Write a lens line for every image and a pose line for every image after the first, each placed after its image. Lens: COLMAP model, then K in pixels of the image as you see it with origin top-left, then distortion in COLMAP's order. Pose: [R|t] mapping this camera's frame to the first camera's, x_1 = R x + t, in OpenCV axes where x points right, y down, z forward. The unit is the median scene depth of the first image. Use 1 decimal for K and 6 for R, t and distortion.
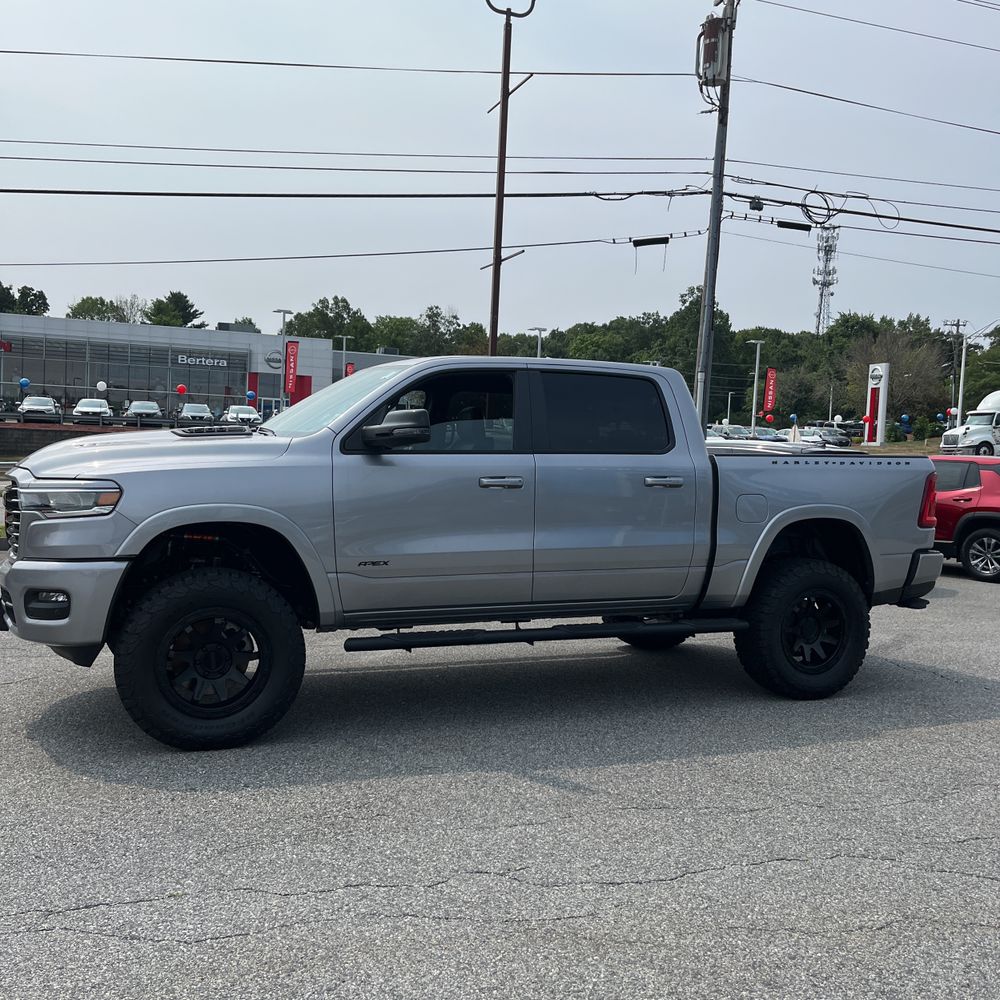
lens RADIAL K [[1017.1, 0, 492.8], [0, 1017.1, 497.1], [0, 0, 1]] dist [0.025792, 0.000000]
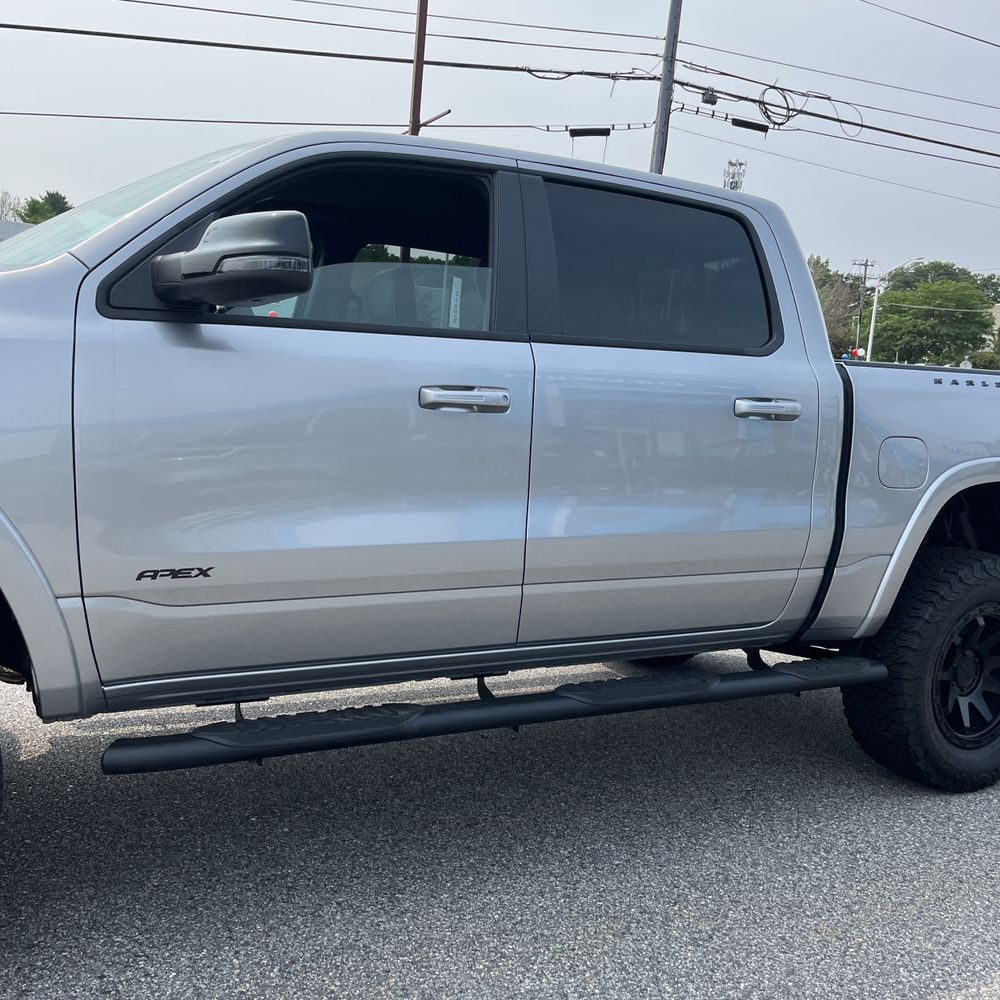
lens RADIAL K [[1017.1, 0, 491.6], [0, 1017.1, 491.0], [0, 0, 1]] dist [0.025792, 0.000000]
pose [[0.994510, 0.025243, 0.101552, -0.006879], [-0.031702, 0.997542, 0.062494, -0.000375], [-0.099725, -0.065370, 0.992865, 0.136718]]
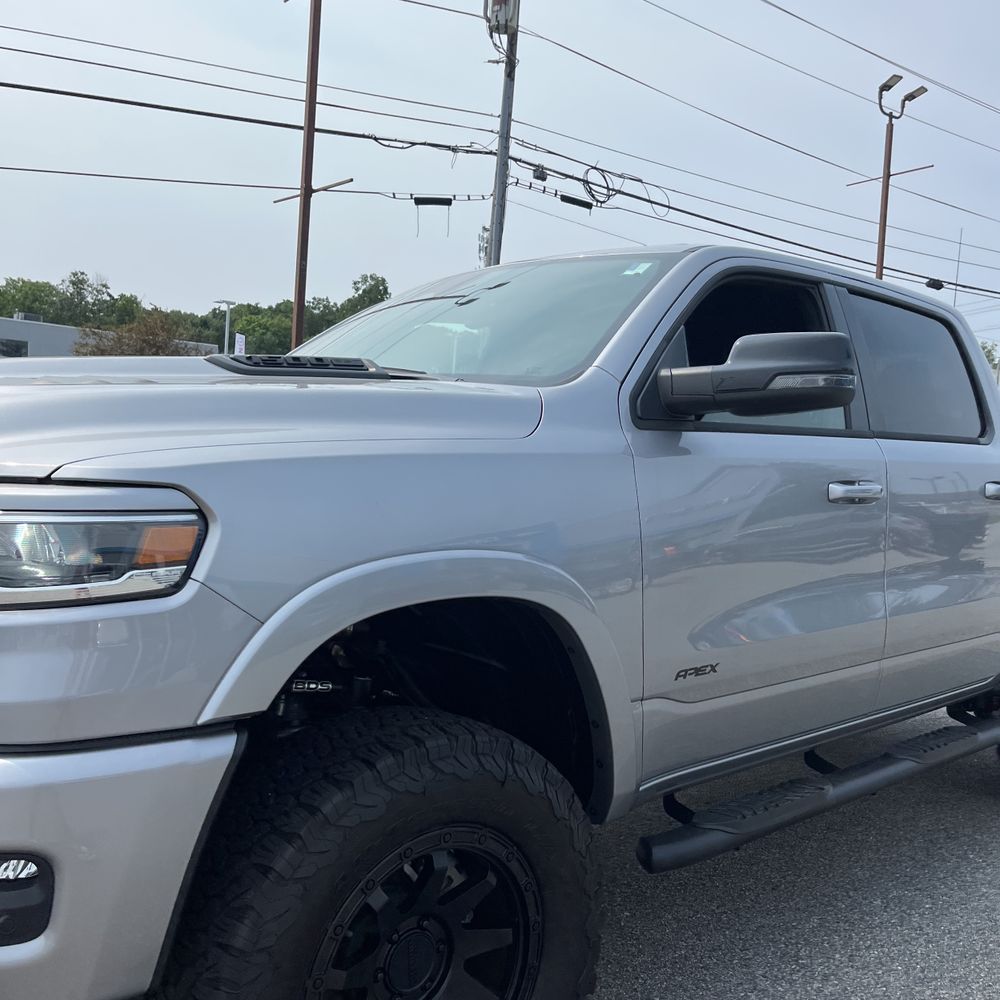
lens RADIAL K [[1017.1, 0, 507.6], [0, 1017.1, 509.5], [0, 0, 1]] dist [0.025792, 0.000000]
pose [[0.938995, 0.001129, 0.343929, -0.087246], [-0.008727, 0.999751, 0.020546, -0.003838], [-0.343820, -0.022294, 0.938771, 0.148599]]
